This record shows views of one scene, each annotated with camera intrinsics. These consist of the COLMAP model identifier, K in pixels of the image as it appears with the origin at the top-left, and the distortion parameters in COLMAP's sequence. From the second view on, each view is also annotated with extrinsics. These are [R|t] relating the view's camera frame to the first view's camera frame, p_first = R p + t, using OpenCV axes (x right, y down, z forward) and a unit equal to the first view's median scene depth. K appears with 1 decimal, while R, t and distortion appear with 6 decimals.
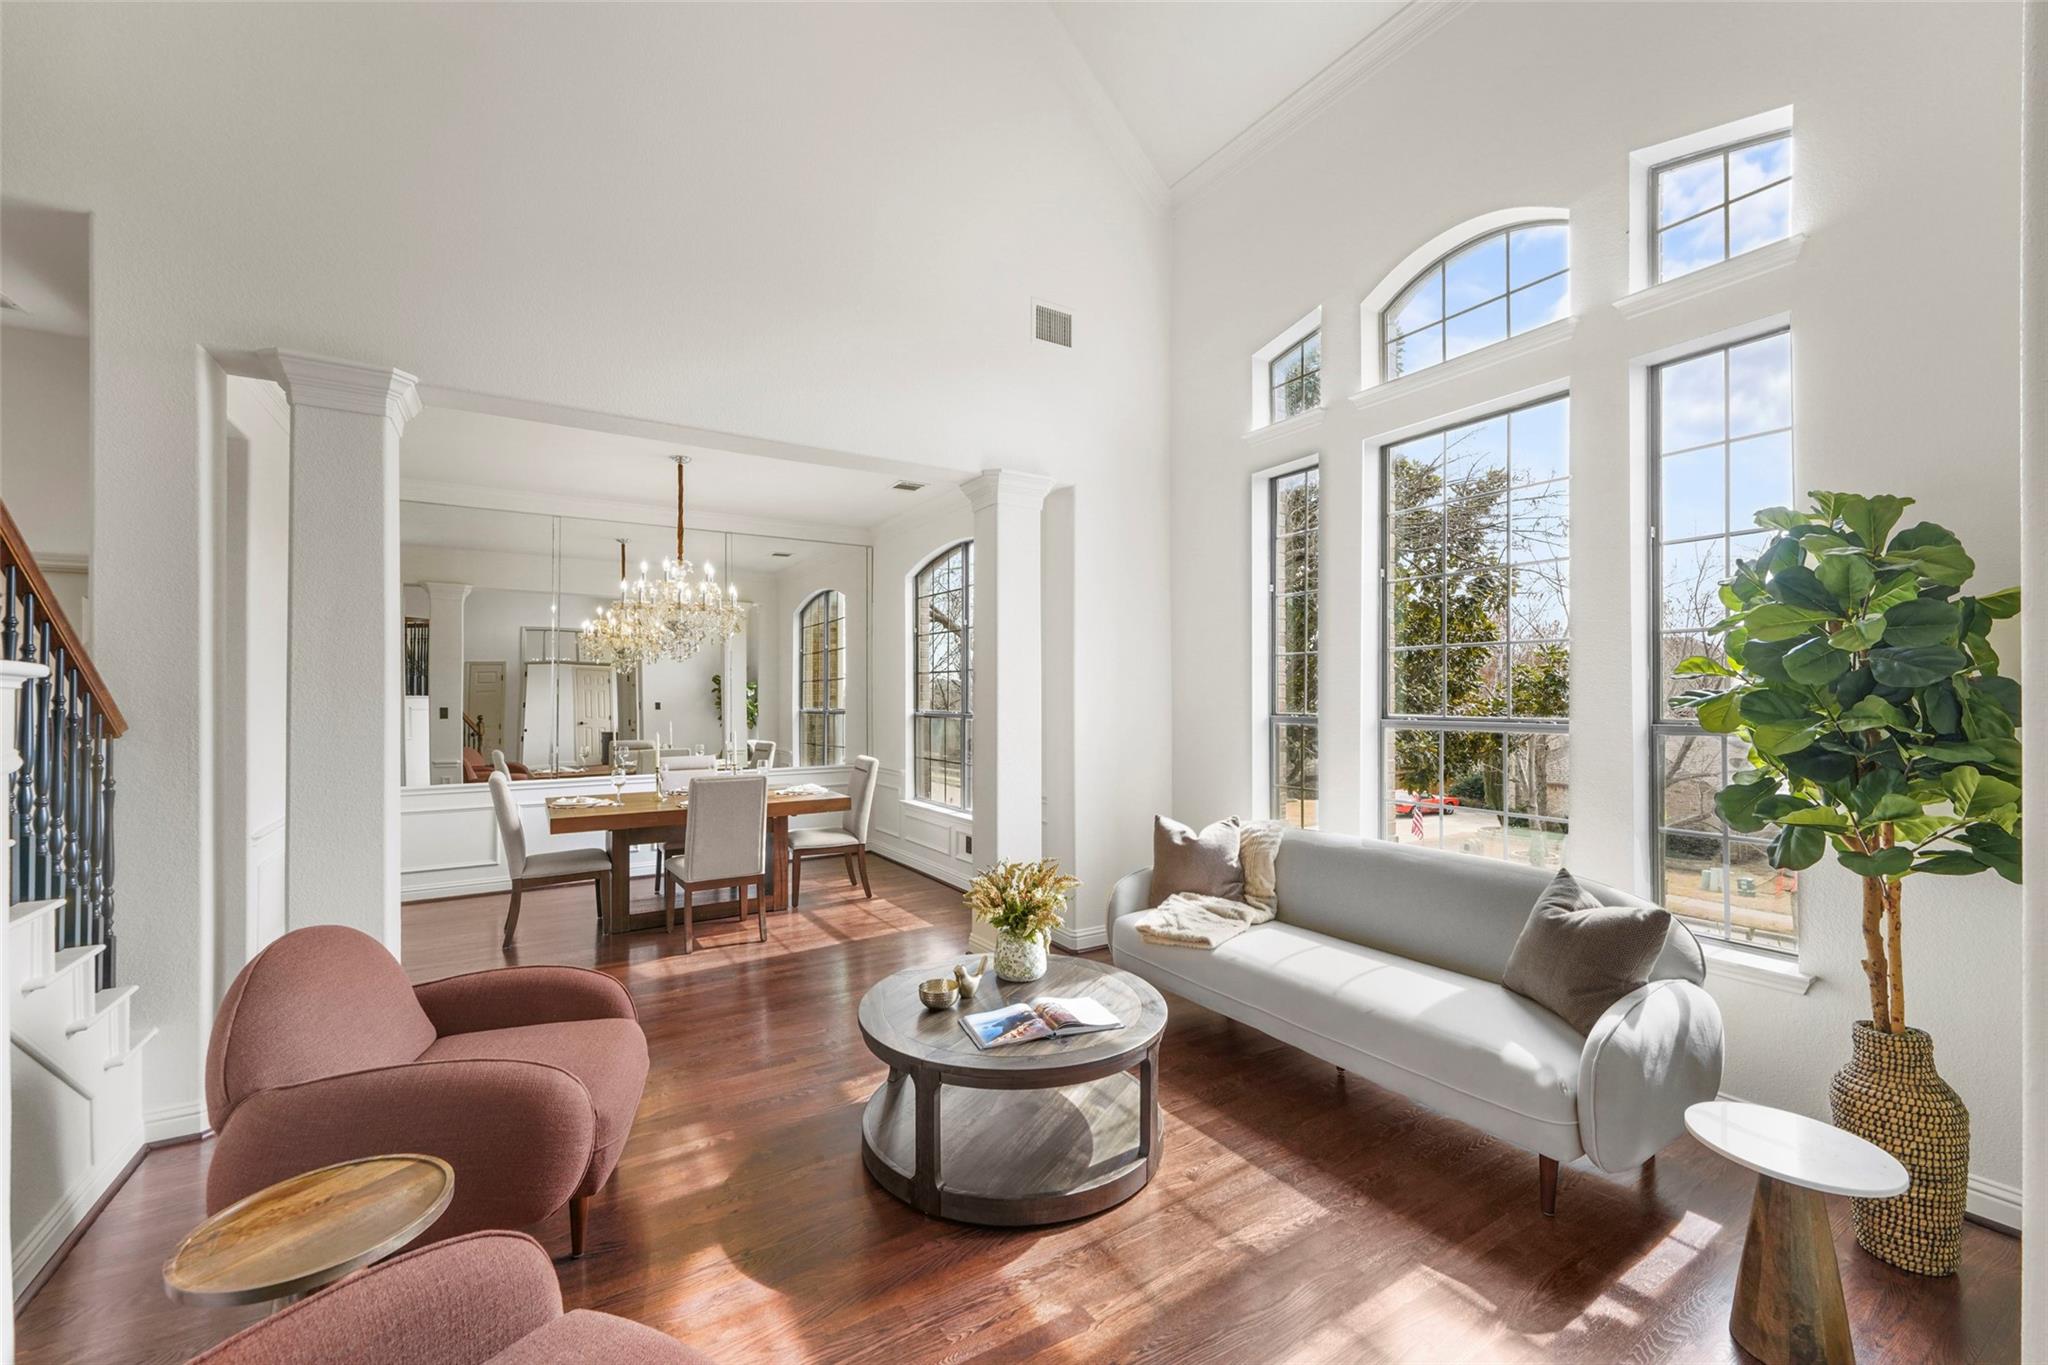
lens RADIAL K [[825.0, 0, 1013.4], [0, 825.0, 676.9], [0, 0, 1]] dist [0.000610, -0.000114]
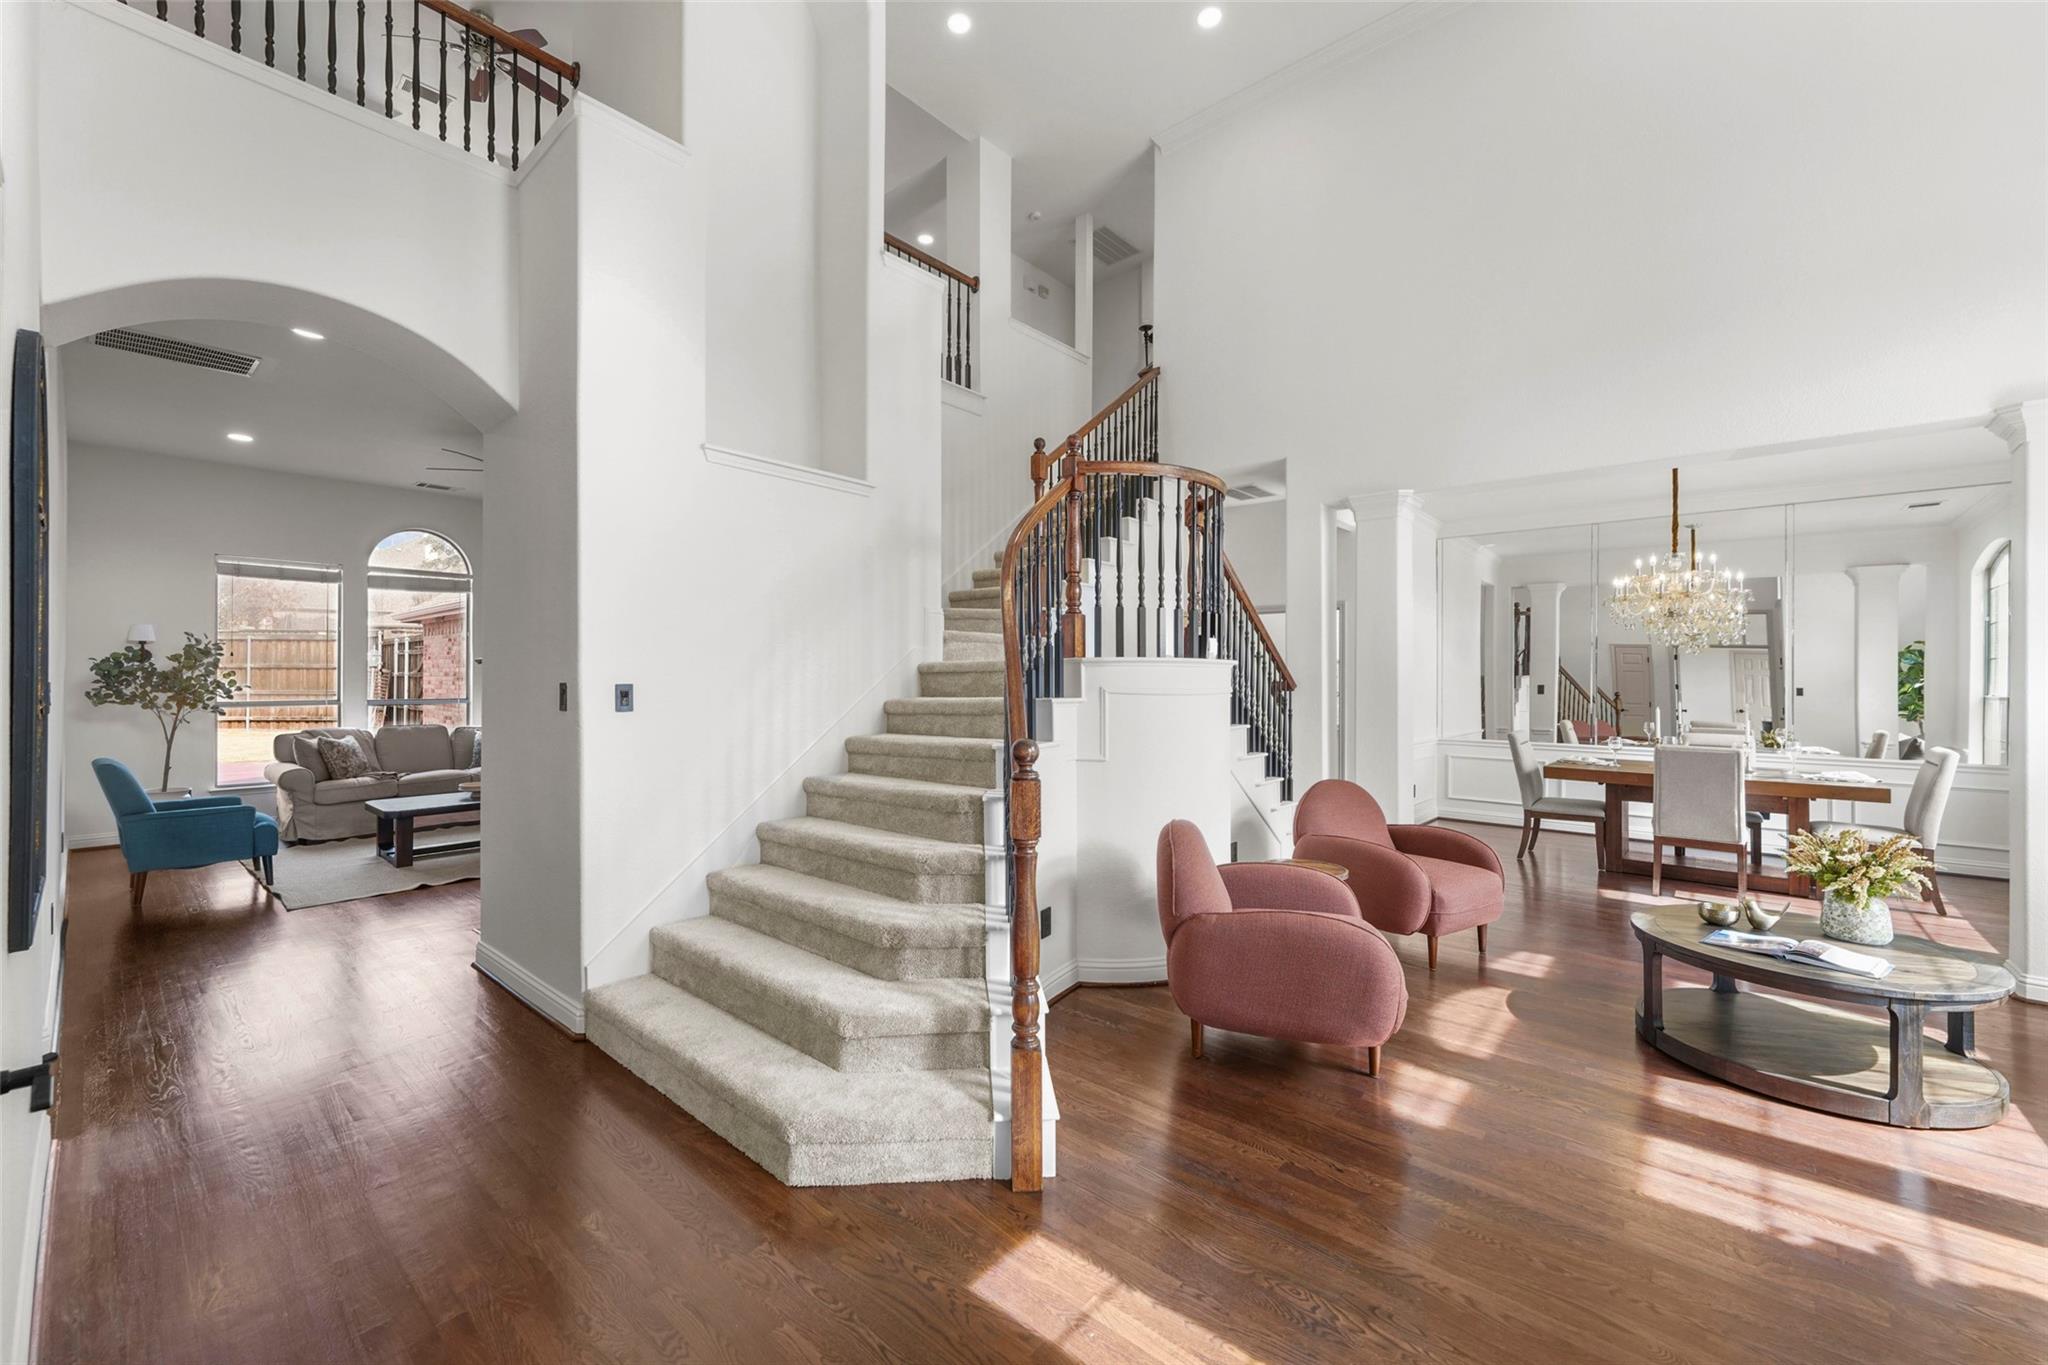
lens RADIAL K [[825.0, 0, 1013.4], [0, 825.0, 676.9], [0, 0, 1]] dist [0.000610, -0.000114]
pose [[0.308723, 0.007980, -0.951118, 0.730544], [0.013129, 0.999834, 0.012650, -0.000347], [0.951061, -0.016393, 0.308567, -0.367161]]
